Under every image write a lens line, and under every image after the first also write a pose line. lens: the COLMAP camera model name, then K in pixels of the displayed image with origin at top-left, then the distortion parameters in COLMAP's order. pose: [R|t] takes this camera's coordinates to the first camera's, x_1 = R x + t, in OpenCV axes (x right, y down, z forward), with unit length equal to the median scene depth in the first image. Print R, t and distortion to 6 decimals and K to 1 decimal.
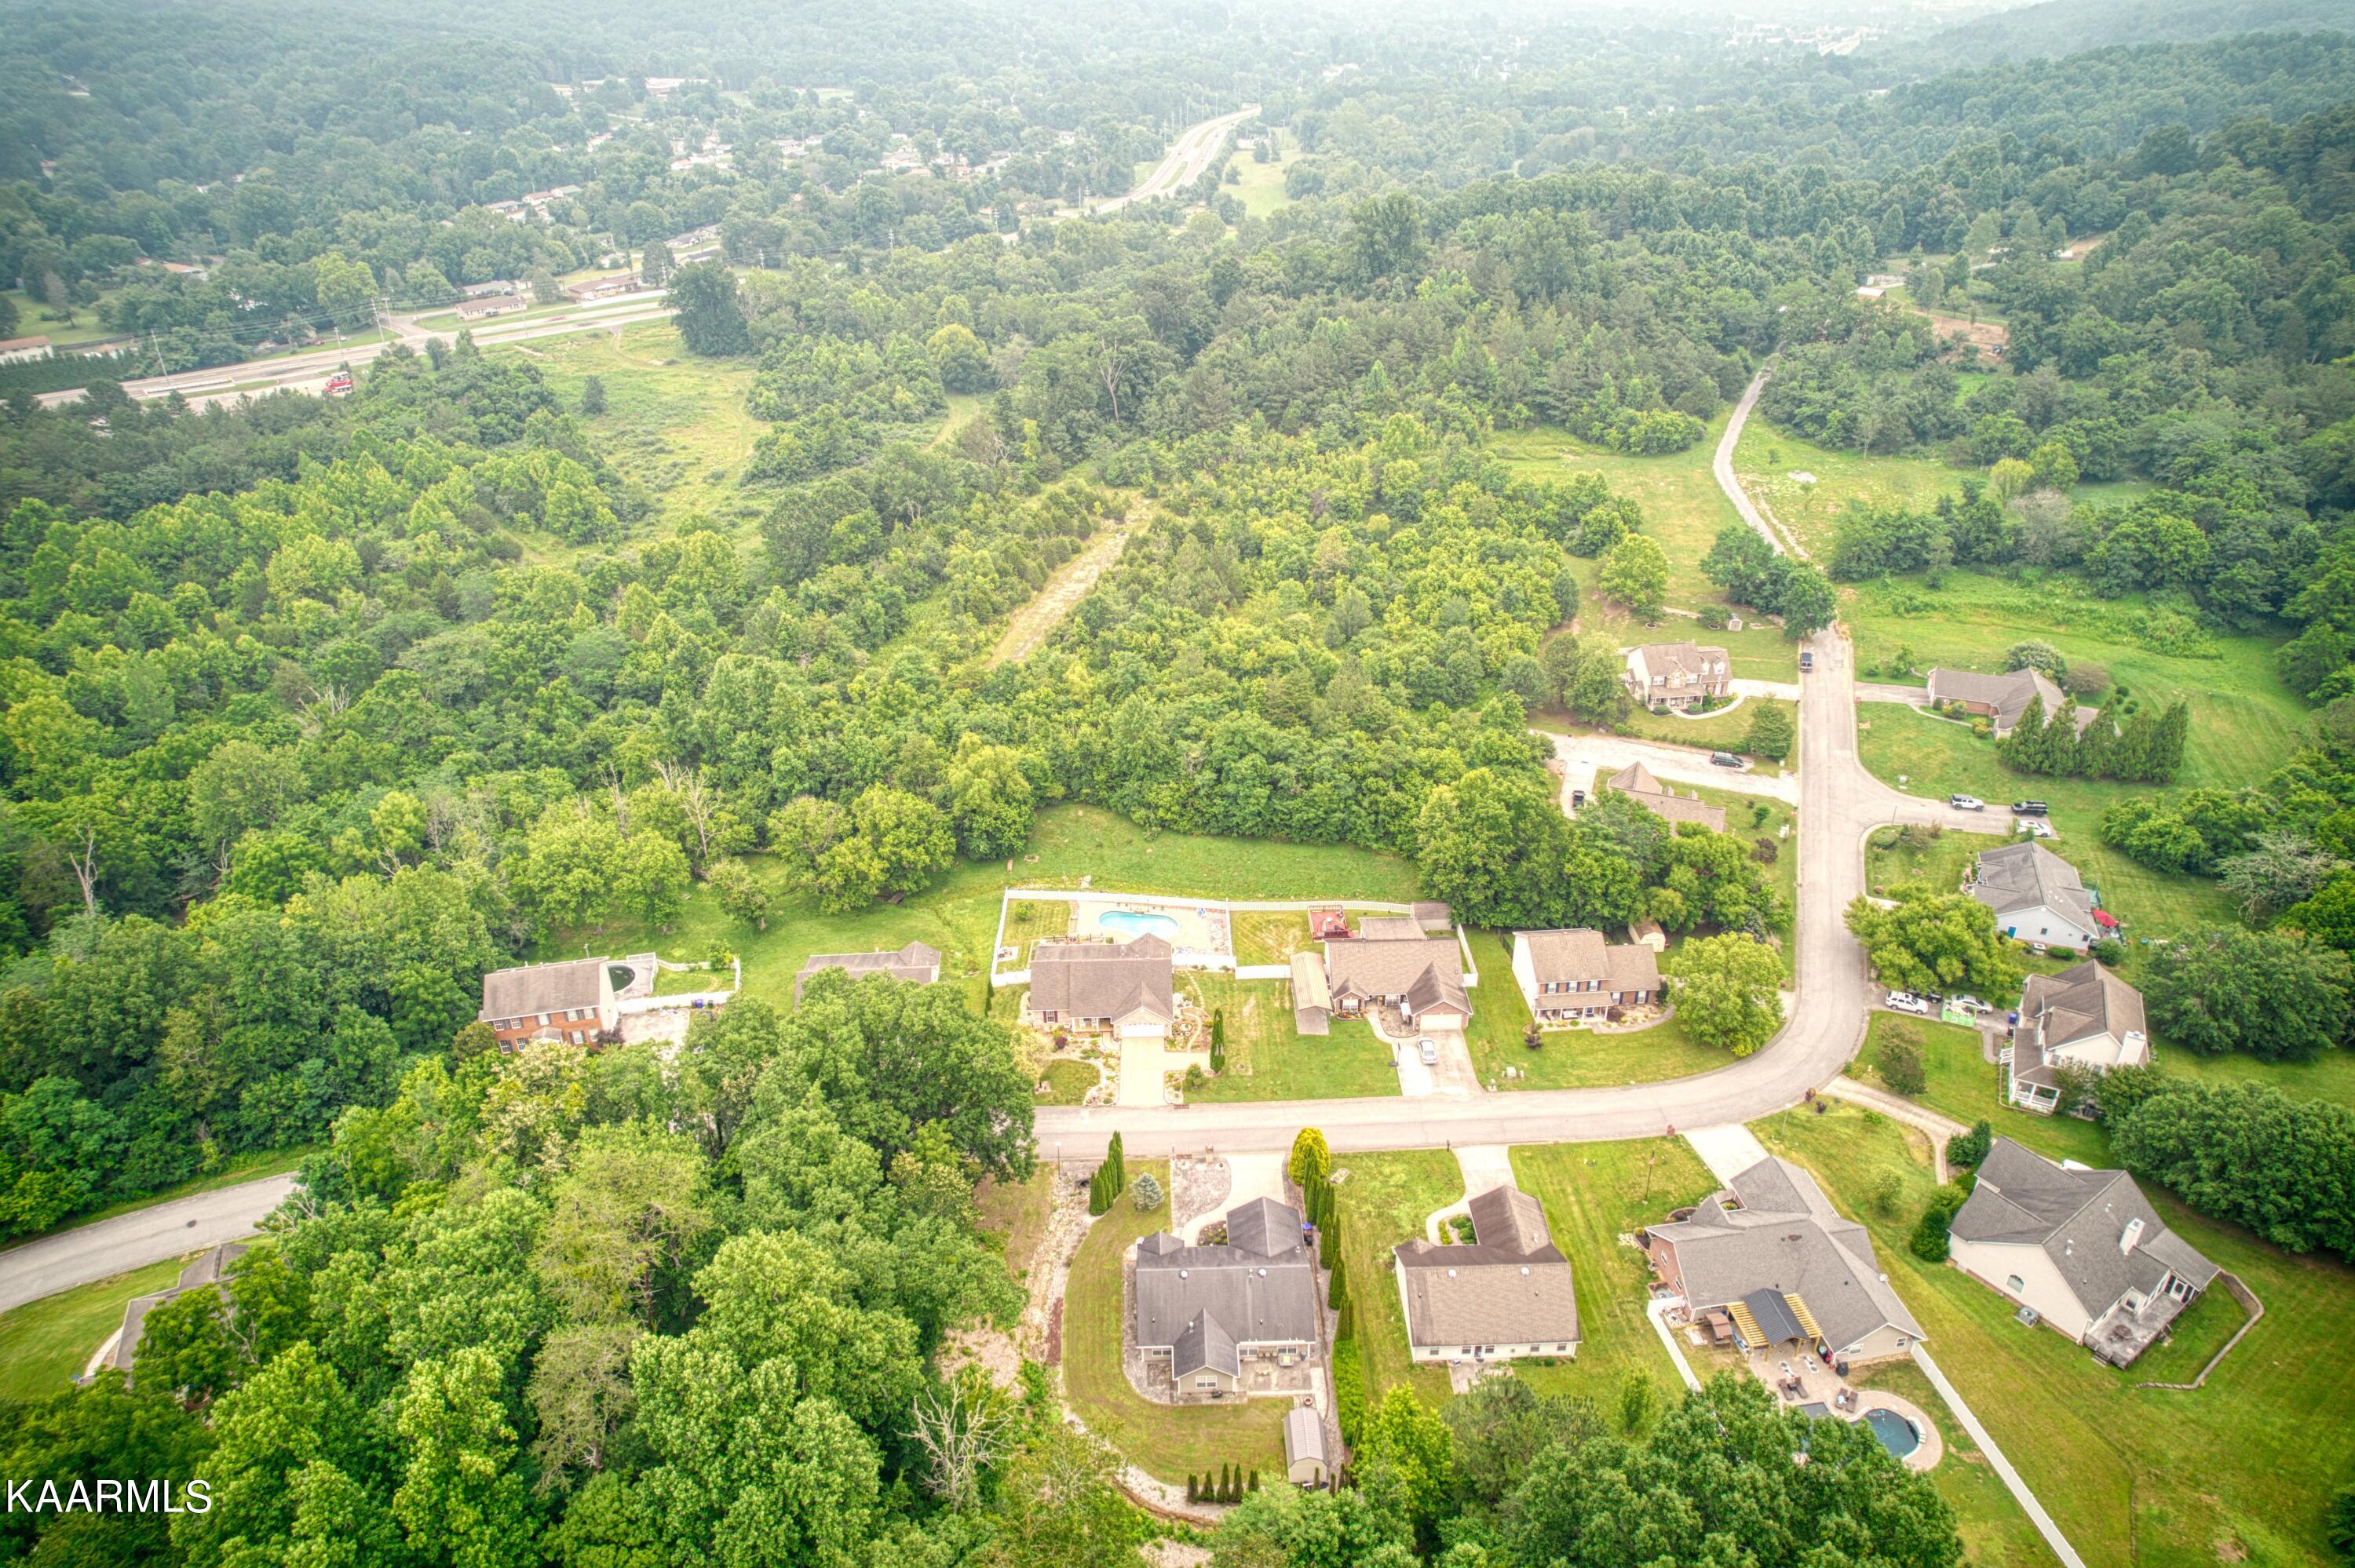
lens RADIAL K [[1503.0, 0, 1176.4], [0, 1503.0, 790.5], [0, 0, 1]] dist [-0.074935, 0.064943]
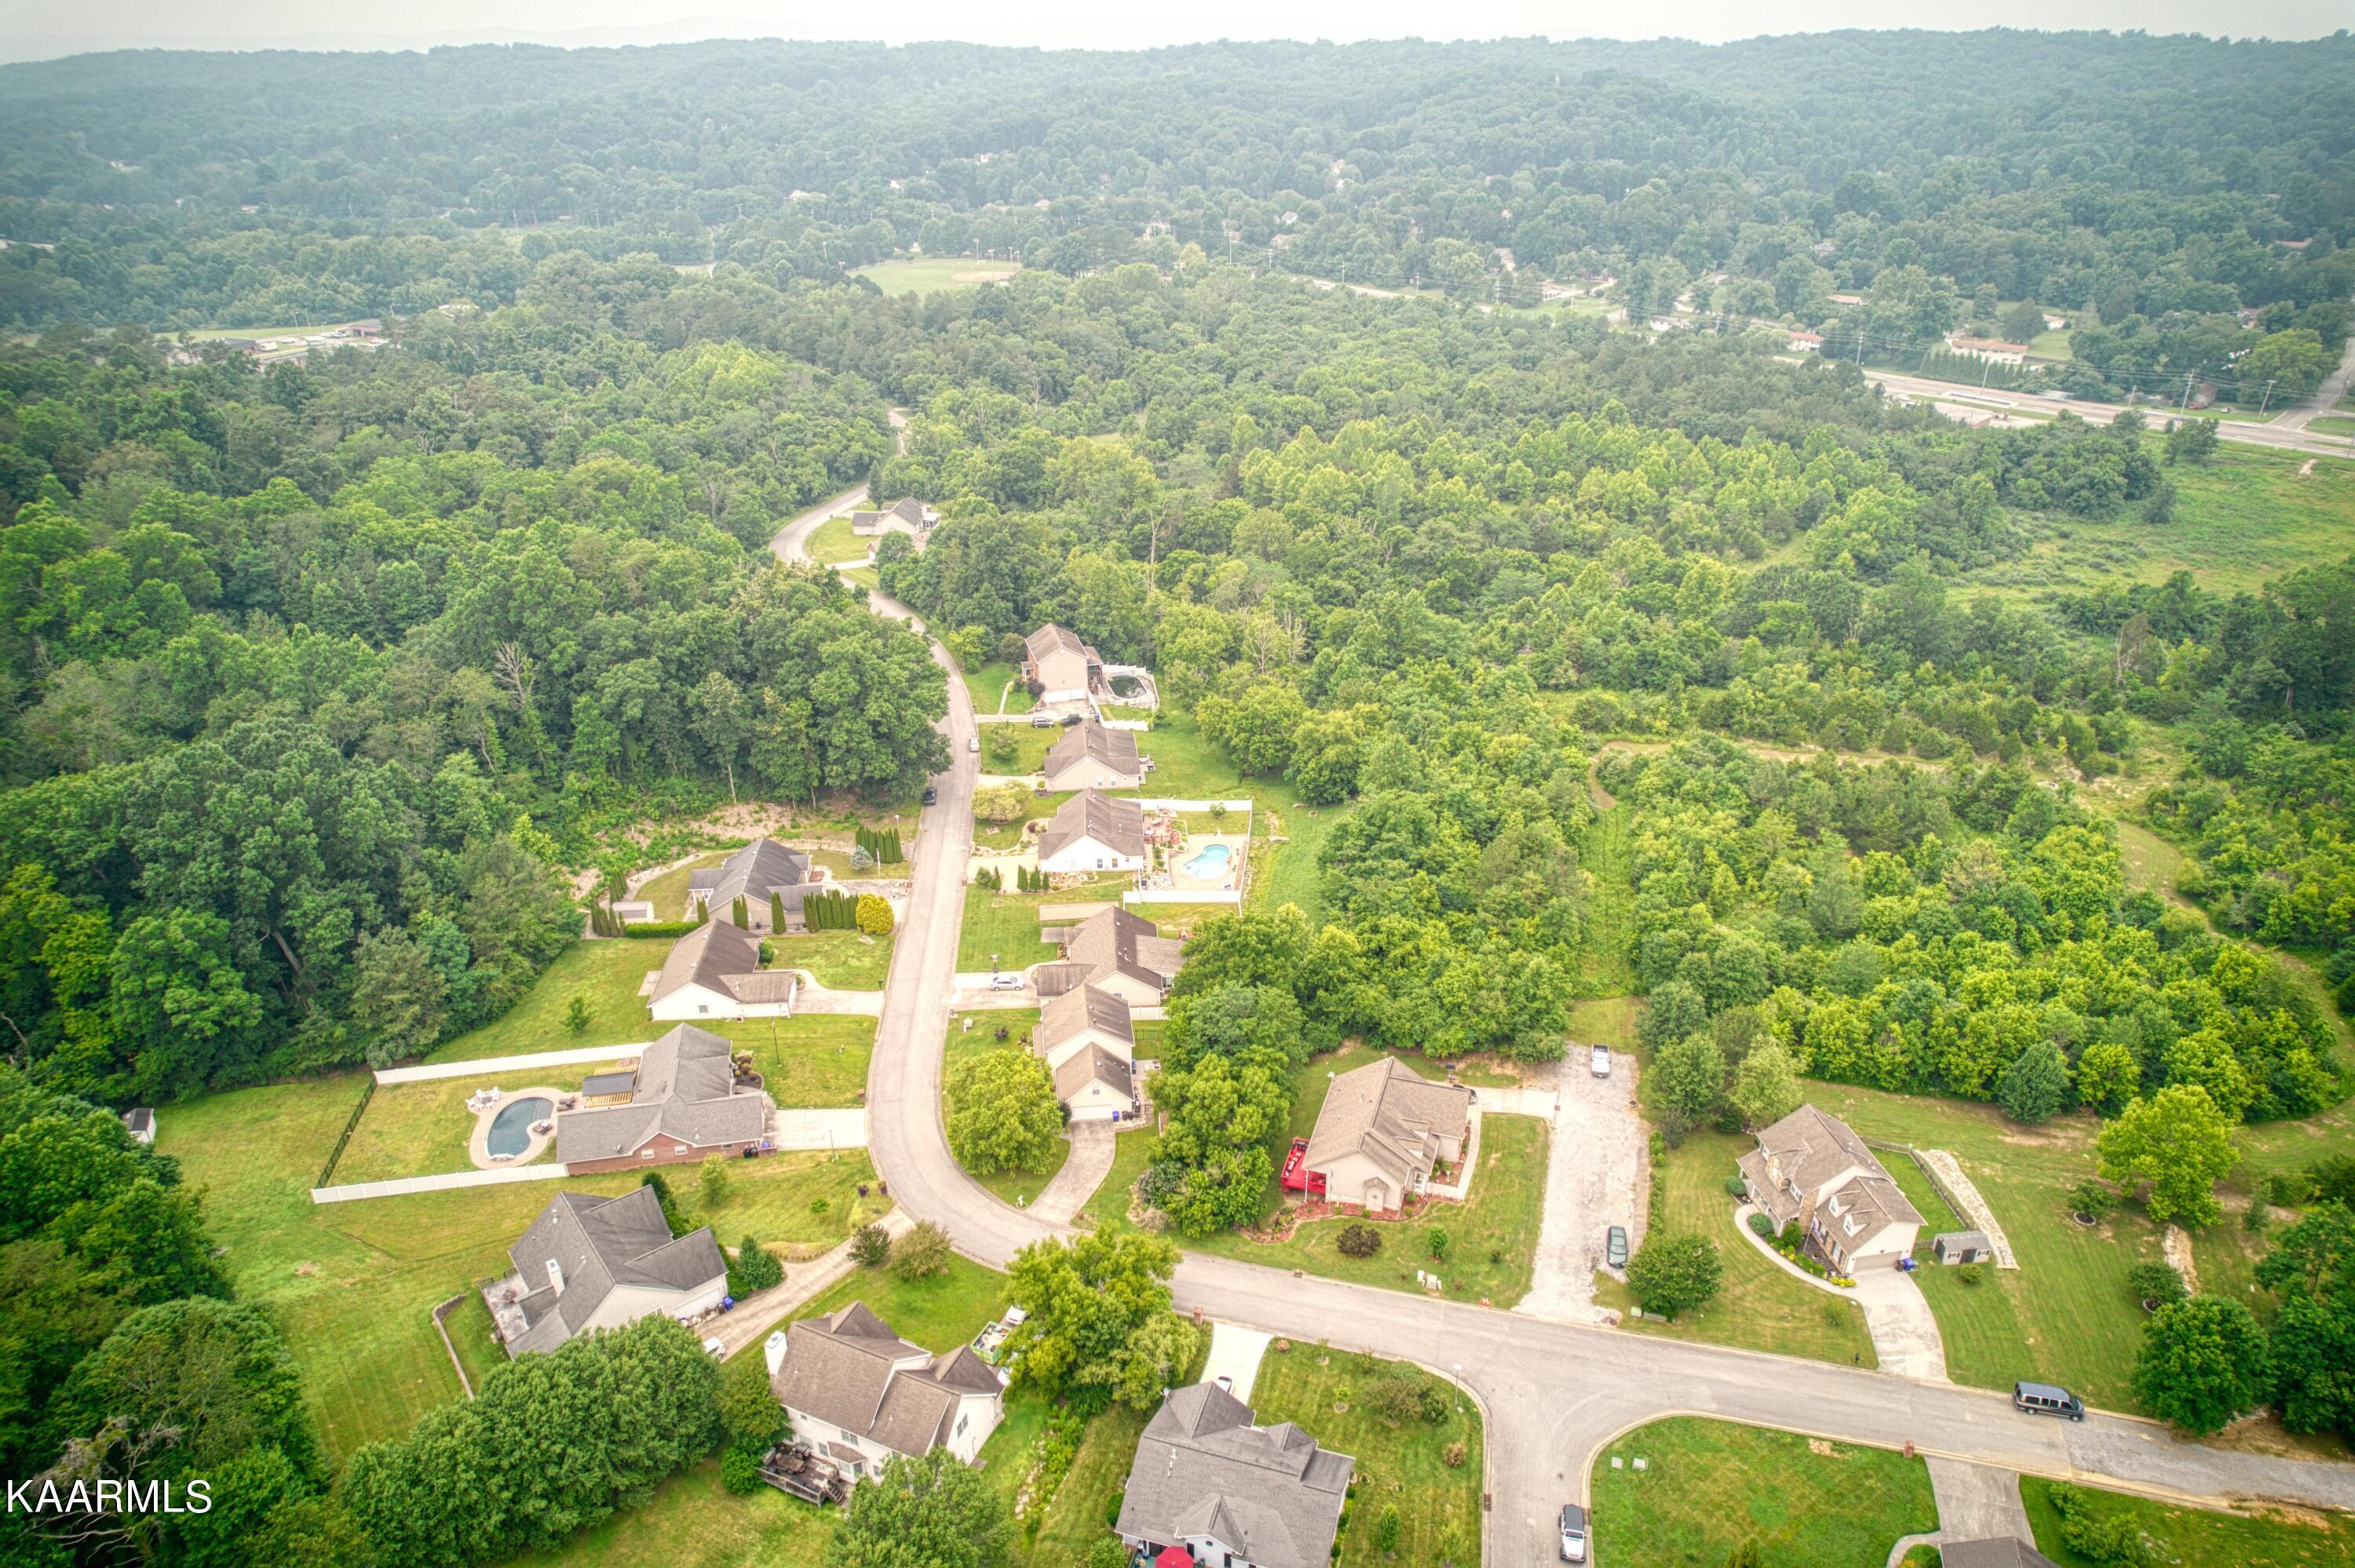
lens RADIAL K [[1503.0, 0, 1187.6], [0, 1503.0, 772.9], [0, 0, 1]] dist [-0.074935, 0.064943]
pose [[0.048276, 0.449894, -0.891776, 0.916744], [-0.485572, 0.790787, 0.372659, -0.363913], [0.872862, 0.415031, 0.256632, 0.626246]]
